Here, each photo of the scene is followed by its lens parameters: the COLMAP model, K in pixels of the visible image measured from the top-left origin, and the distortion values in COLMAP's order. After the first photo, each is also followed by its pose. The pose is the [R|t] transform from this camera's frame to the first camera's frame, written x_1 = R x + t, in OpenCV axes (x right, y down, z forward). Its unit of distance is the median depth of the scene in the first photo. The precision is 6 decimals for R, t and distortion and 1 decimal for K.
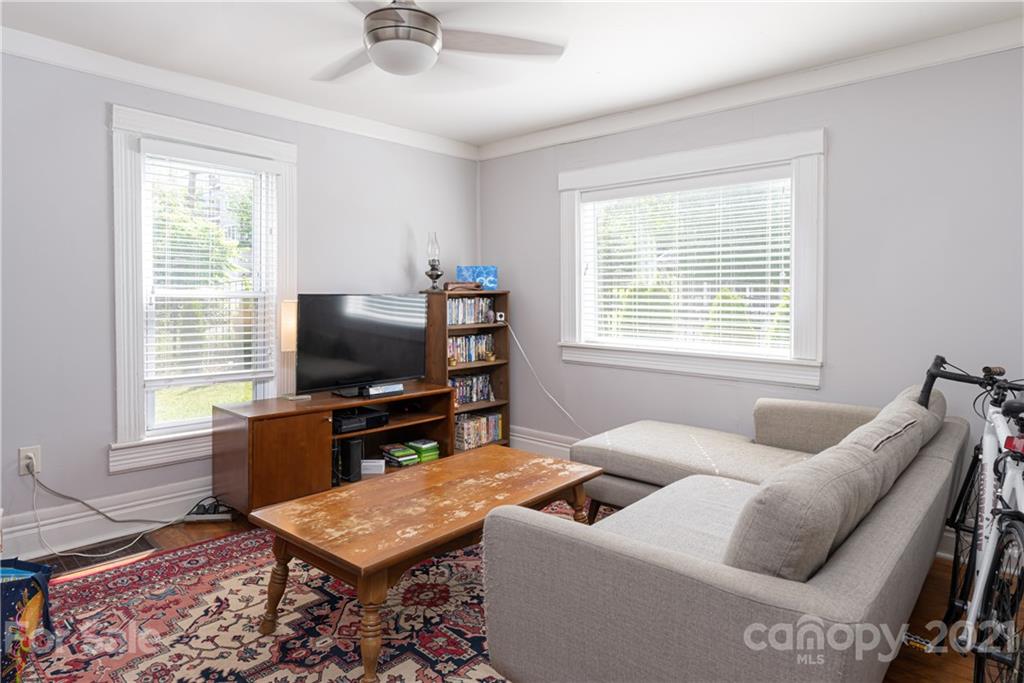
lens RADIAL K [[587.0, 0, 491.0], [0, 587.0, 307.0], [0, 0, 1]] dist [0.000034, -0.000468]
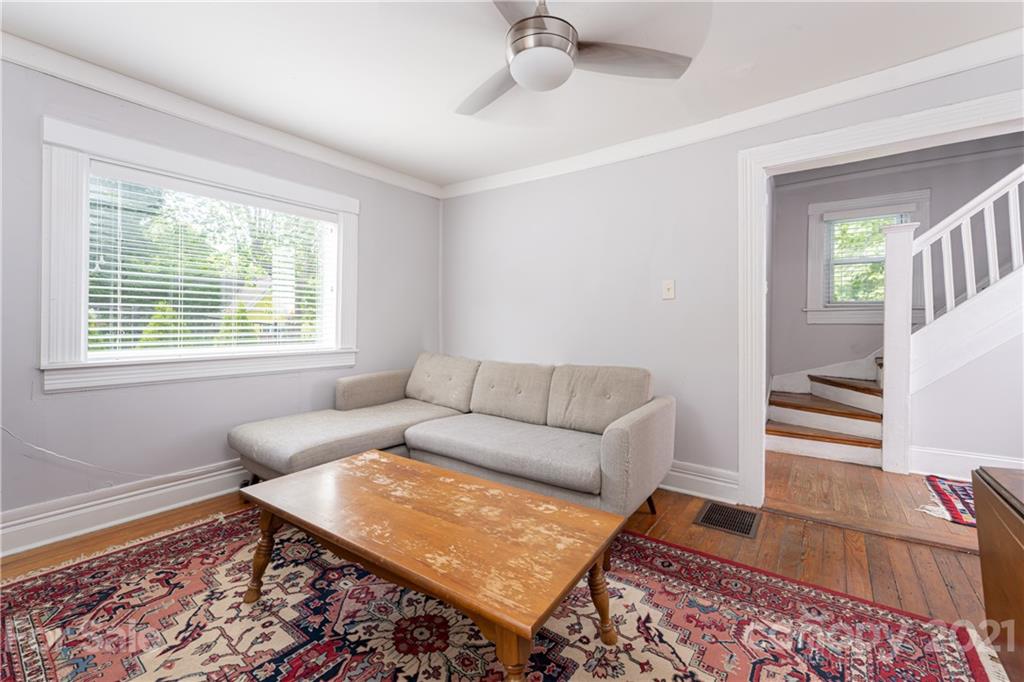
lens RADIAL K [[437.5, 0, 481.3], [0, 437.5, 320.7], [0, 0, 1]] dist [-0.007099, 0.000859]
pose [[-0.091168, -0.001843, 0.995834, -0.738457], [0.011001, 0.999935, 0.002857, 0.023123], [-0.995775, 0.011216, -0.091141, 0.932757]]
